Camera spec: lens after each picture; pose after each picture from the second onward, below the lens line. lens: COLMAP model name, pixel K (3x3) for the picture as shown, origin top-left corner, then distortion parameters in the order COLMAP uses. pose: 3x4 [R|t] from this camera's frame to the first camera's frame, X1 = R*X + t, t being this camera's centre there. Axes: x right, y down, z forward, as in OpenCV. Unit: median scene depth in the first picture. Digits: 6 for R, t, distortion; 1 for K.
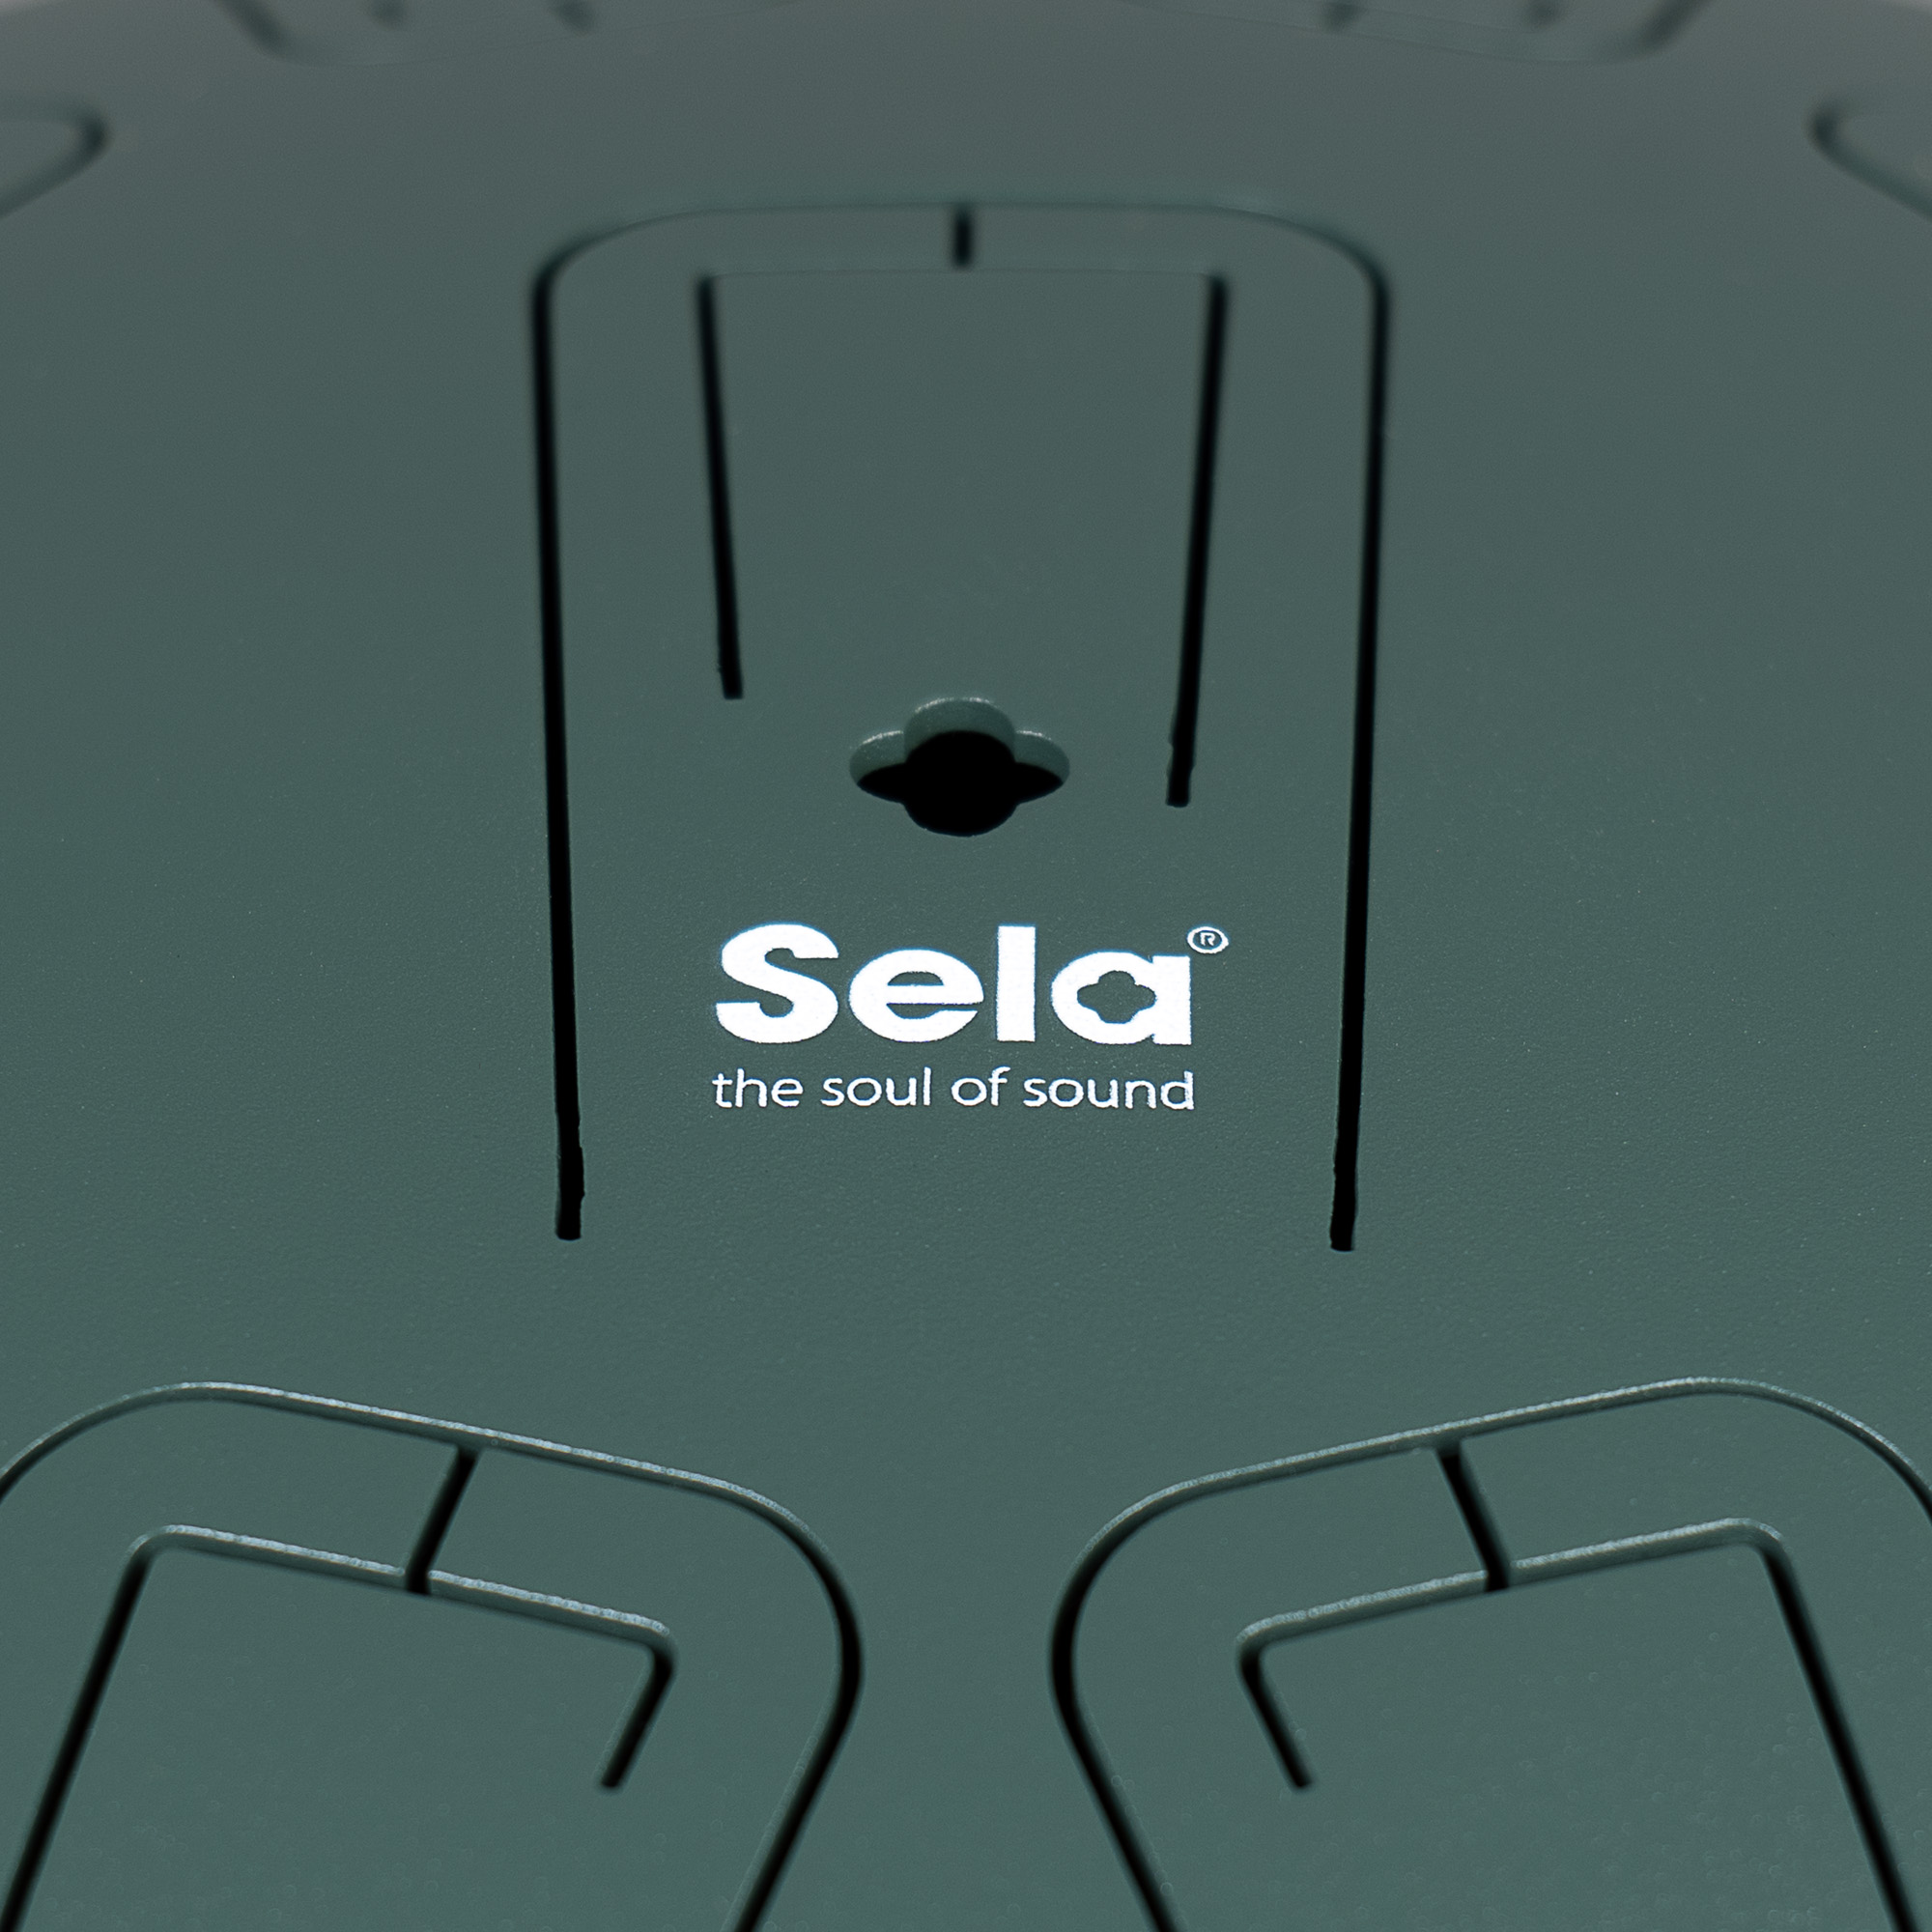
lens RADIAL K [[7504.2, 0, 965.6], [0, 7504.2, 964.9], [0, 0, 1]] dist [-0.059595, 0.000000]
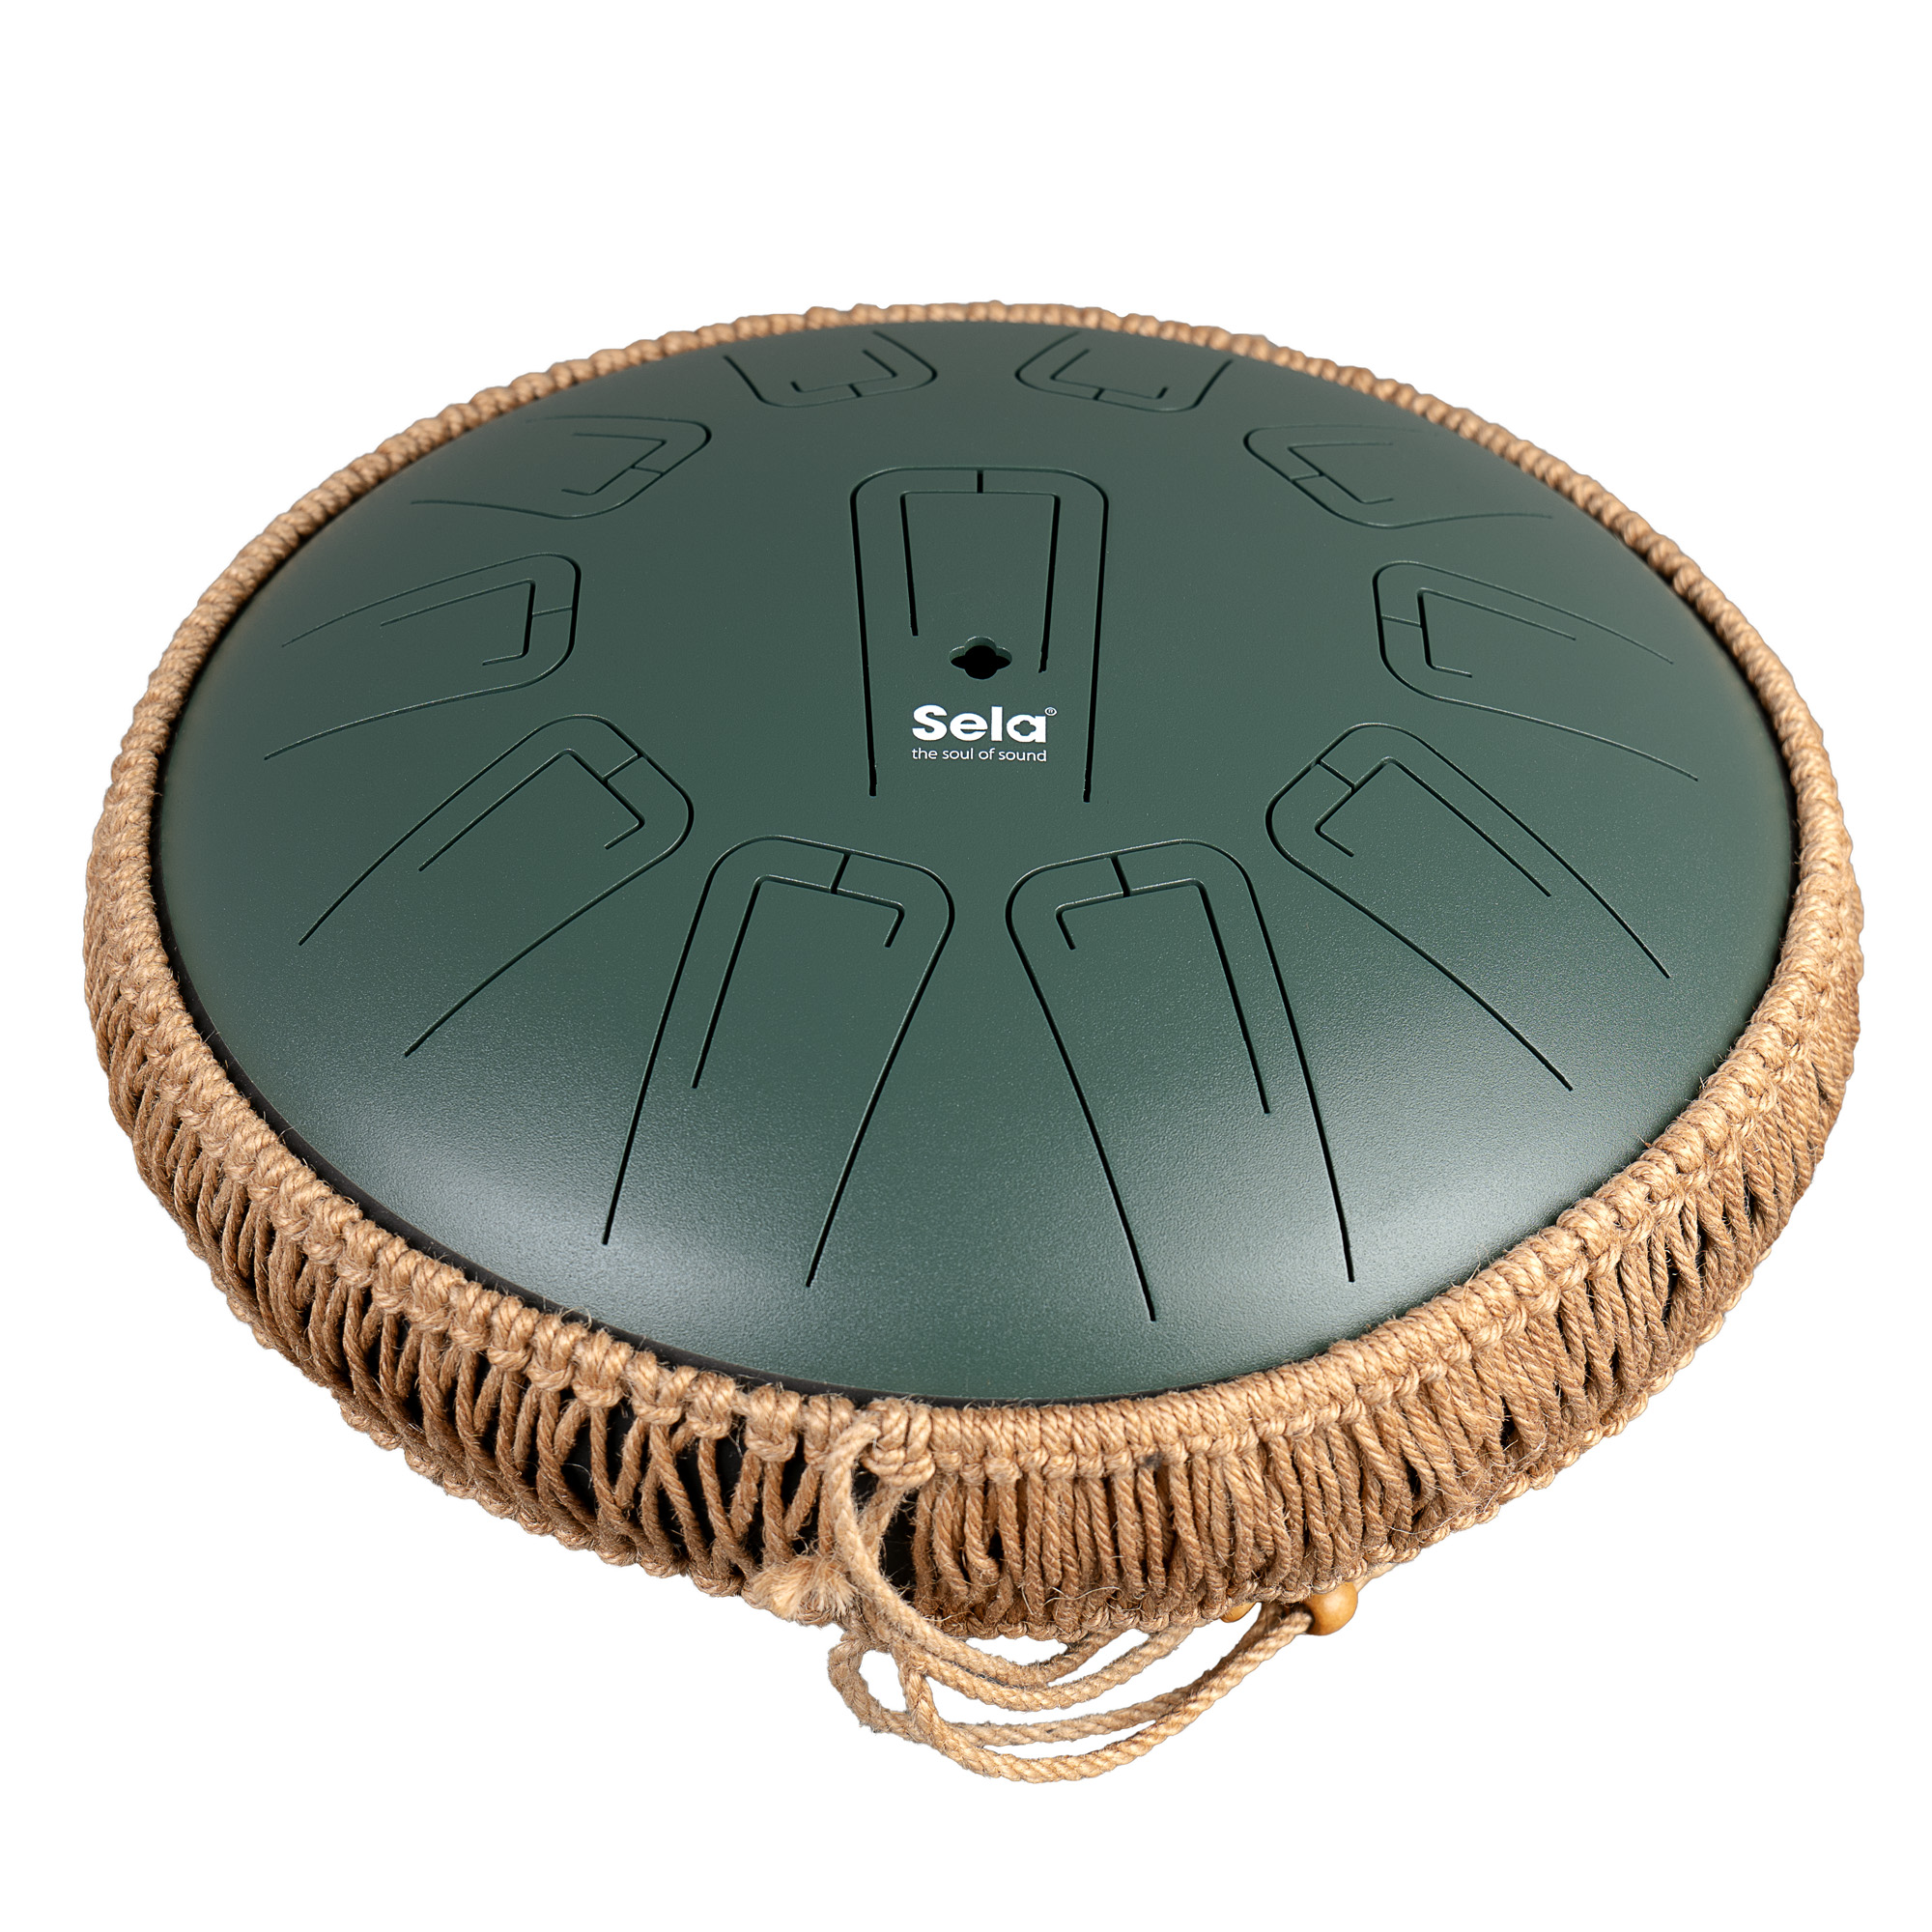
lens RADIAL K [[4105.4, 0, 974.8], [0, 4105.4, 974.4], [0, 0, 1]] dist [0.086054, 0.000000]
pose [[0.999801, 0.012344, 0.015655, -0.033155], [-0.014028, 0.993557, 0.112462, -0.099536], [-0.014166, -0.112659, 0.993533, -0.961249]]
